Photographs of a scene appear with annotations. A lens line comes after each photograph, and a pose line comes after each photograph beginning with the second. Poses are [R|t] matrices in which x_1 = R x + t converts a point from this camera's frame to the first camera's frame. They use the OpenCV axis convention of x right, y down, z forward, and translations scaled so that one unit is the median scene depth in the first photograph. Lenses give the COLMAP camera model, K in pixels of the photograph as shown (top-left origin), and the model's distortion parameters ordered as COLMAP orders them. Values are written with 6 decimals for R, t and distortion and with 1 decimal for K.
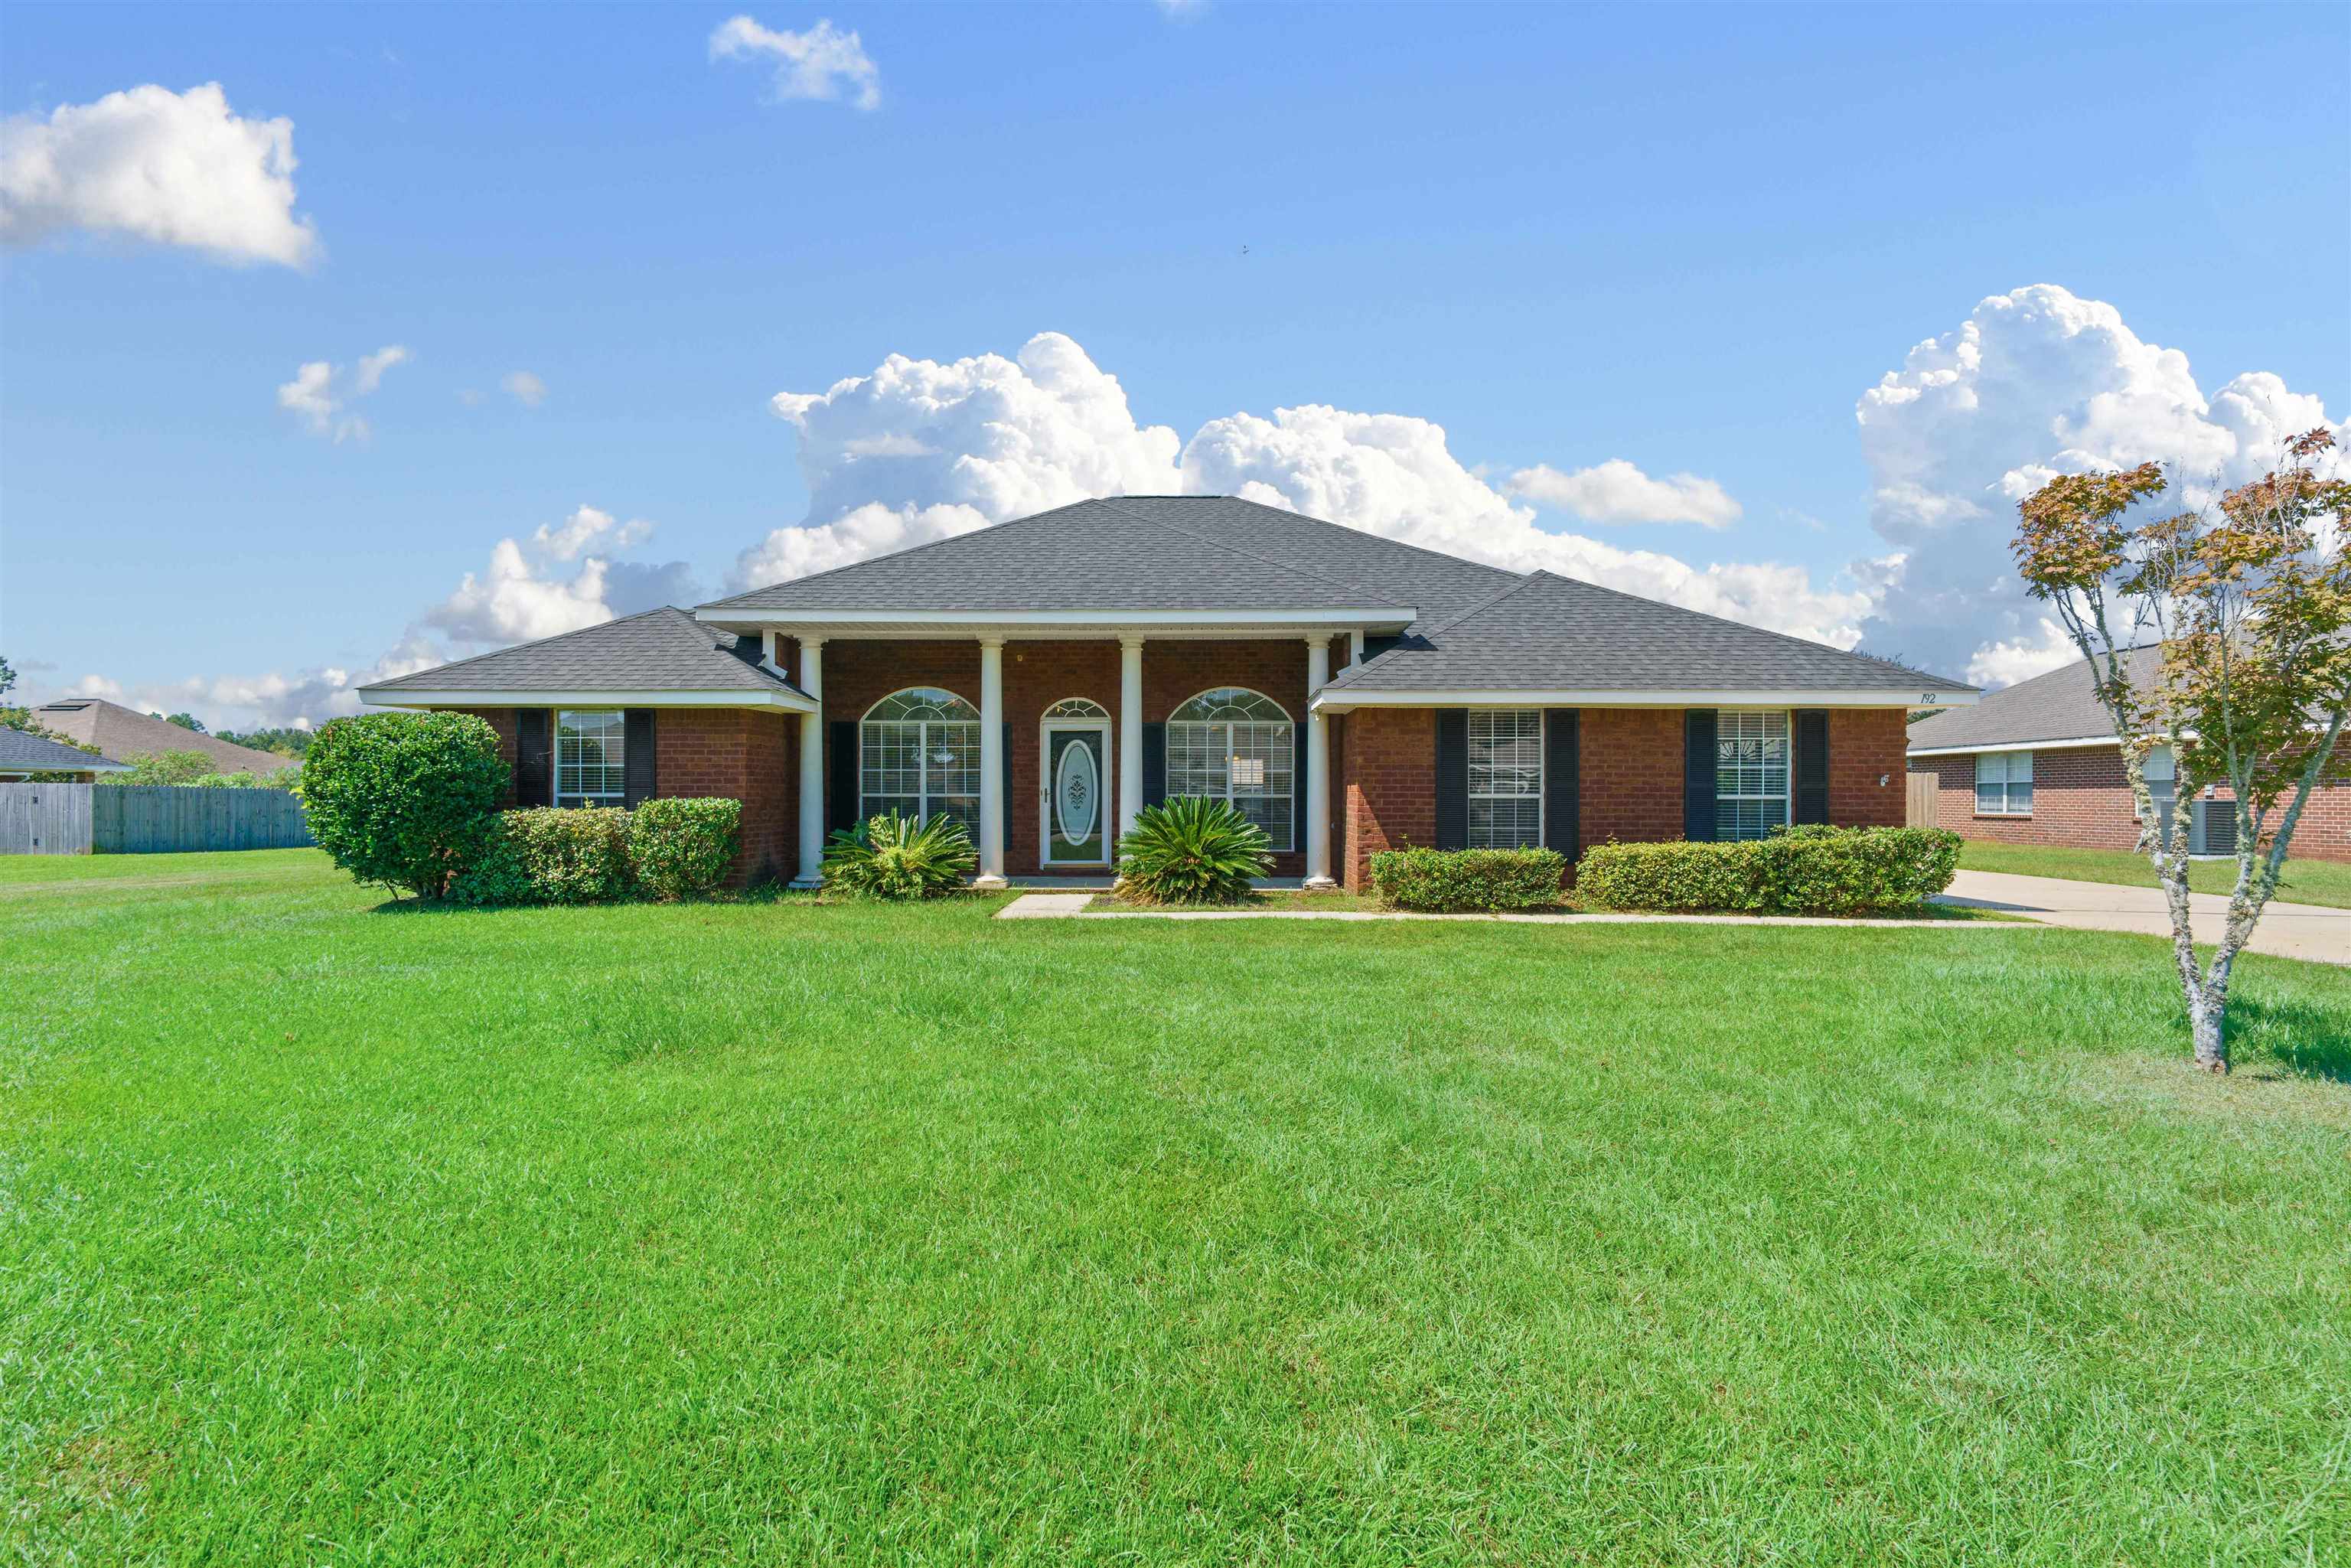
lens RADIAL K [[1011.3, 0, 1174.8], [0, 1011.3, 789.0], [0, 0, 1]] dist [-0.004642, -0.000859]
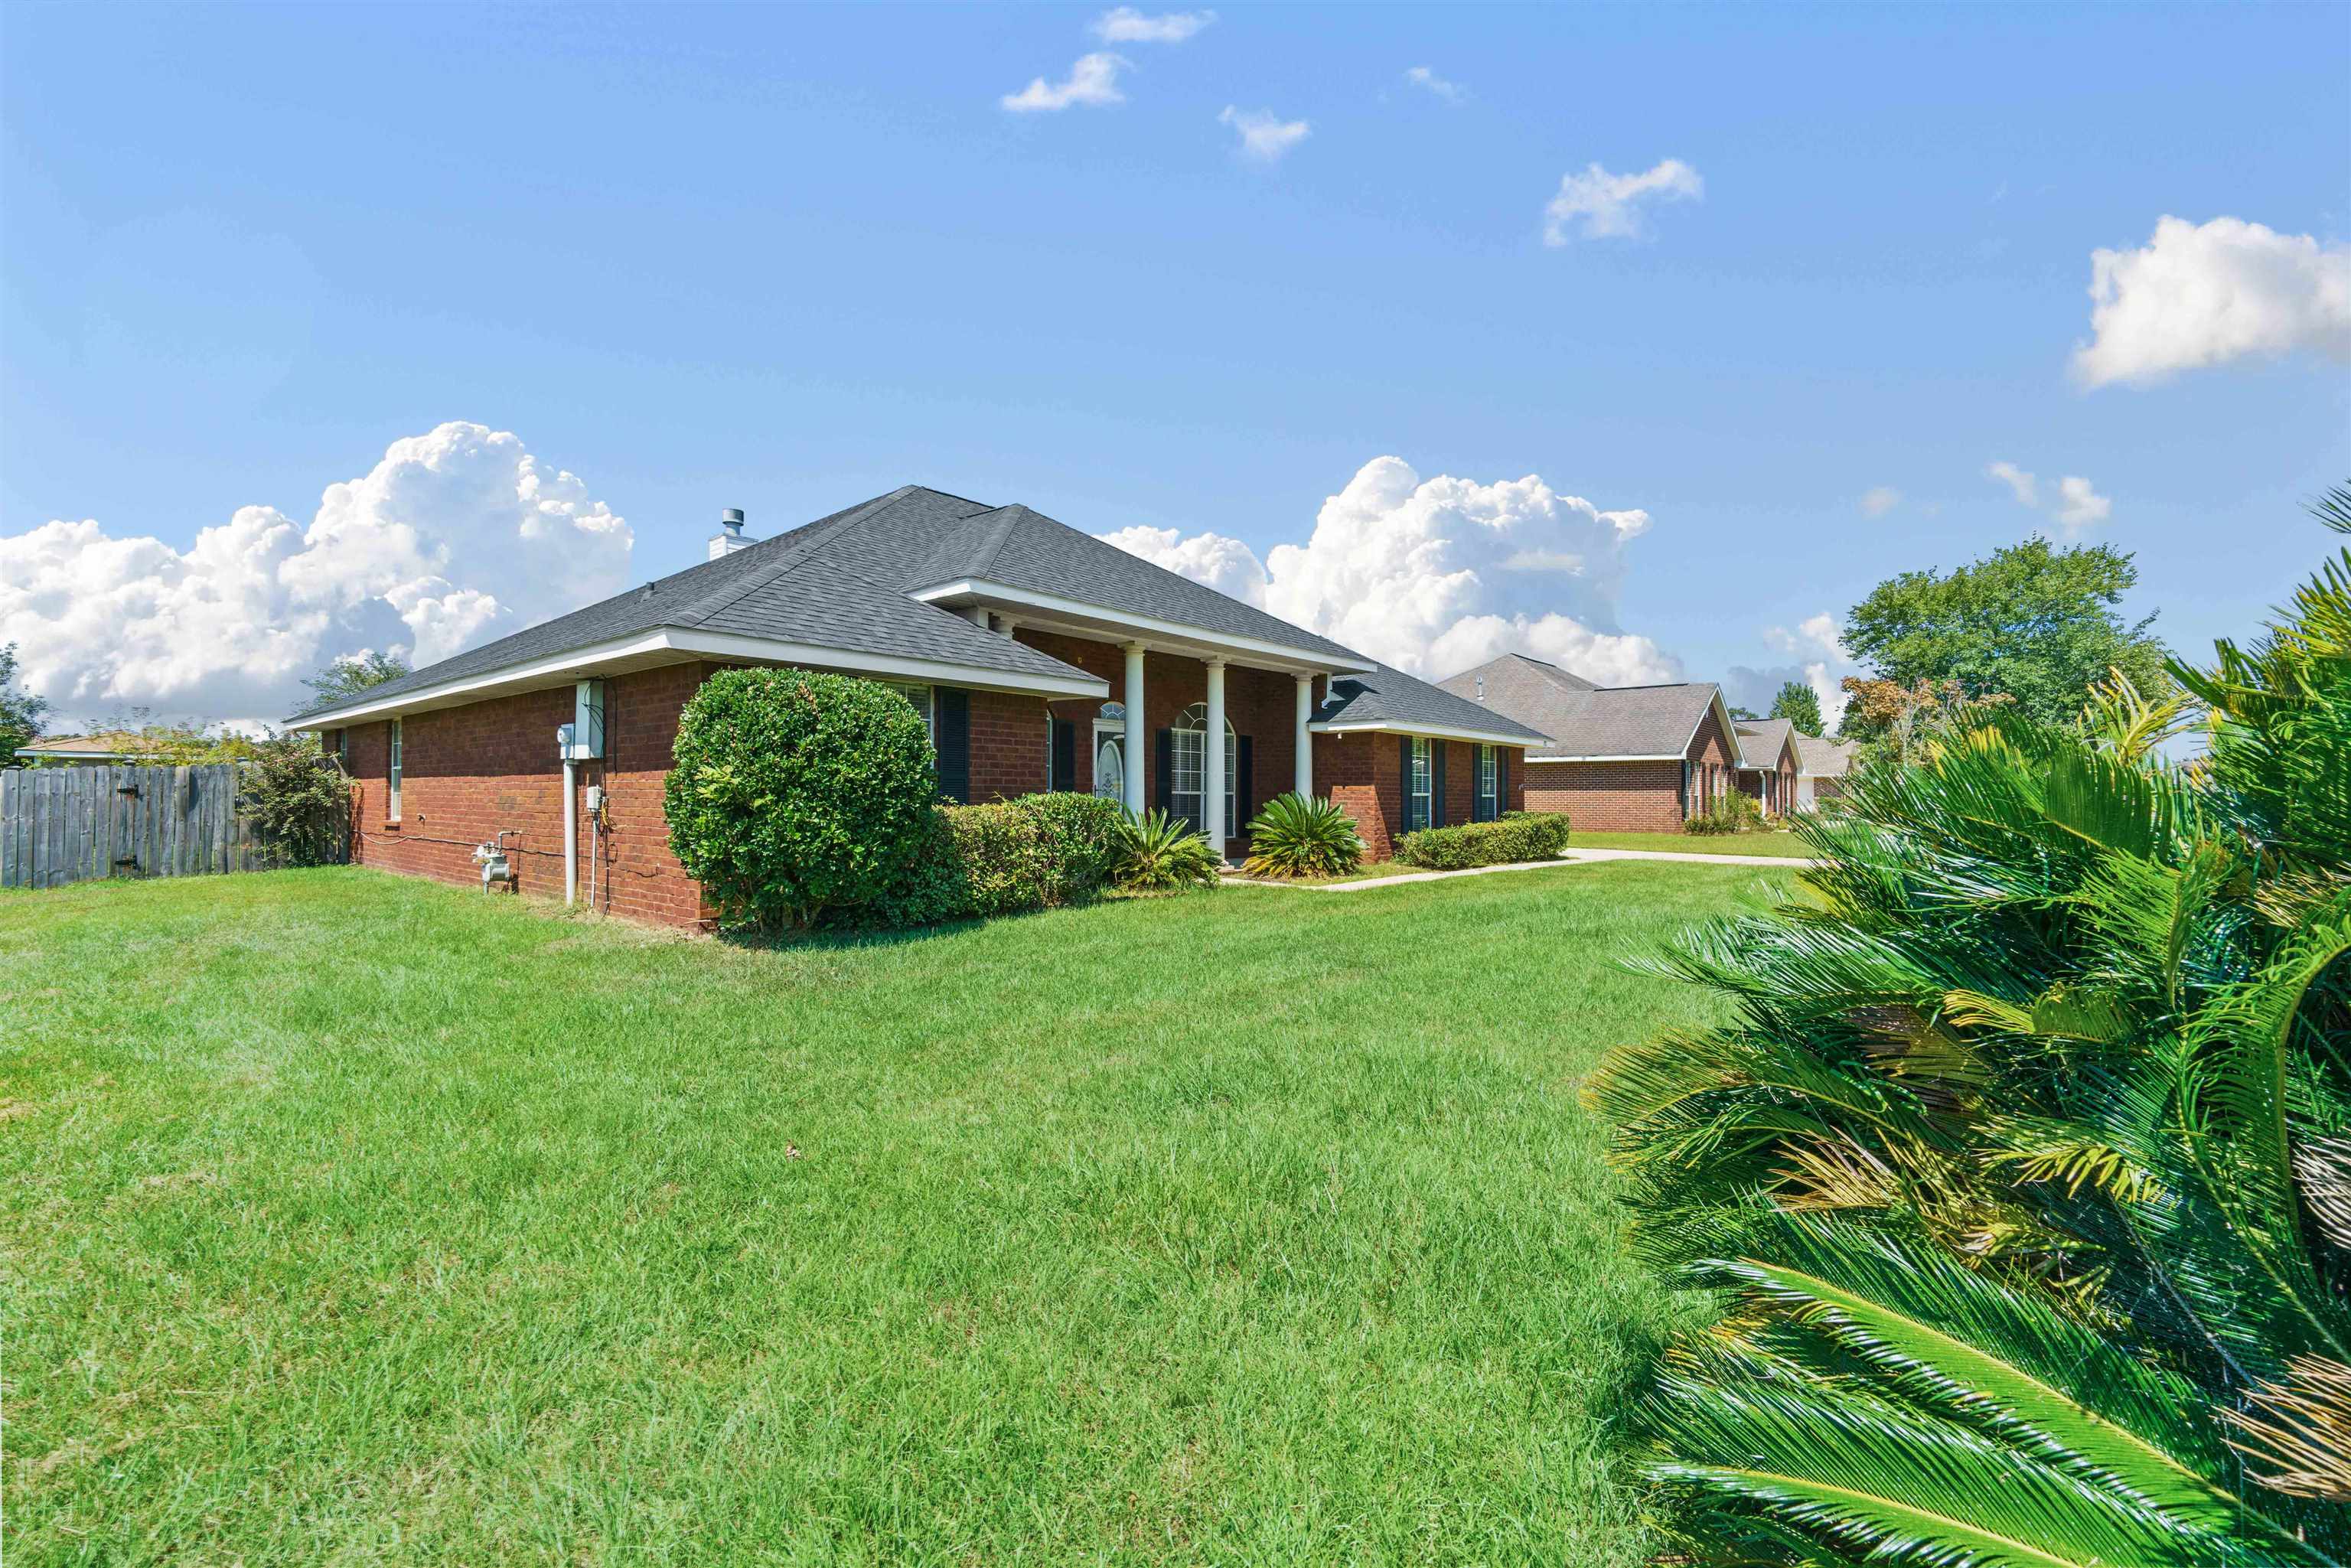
lens RADIAL K [[1011.3, 0, 1178.9], [0, 1011.3, 791.1], [0, 0, 1]] dist [-0.004642, -0.000859]
pose [[0.695626, 0.004539, 0.718390, -0.939951], [-0.008598, 0.999961, 0.002008, 0.004134], [-0.718353, -0.007574, 0.695638, 0.248381]]
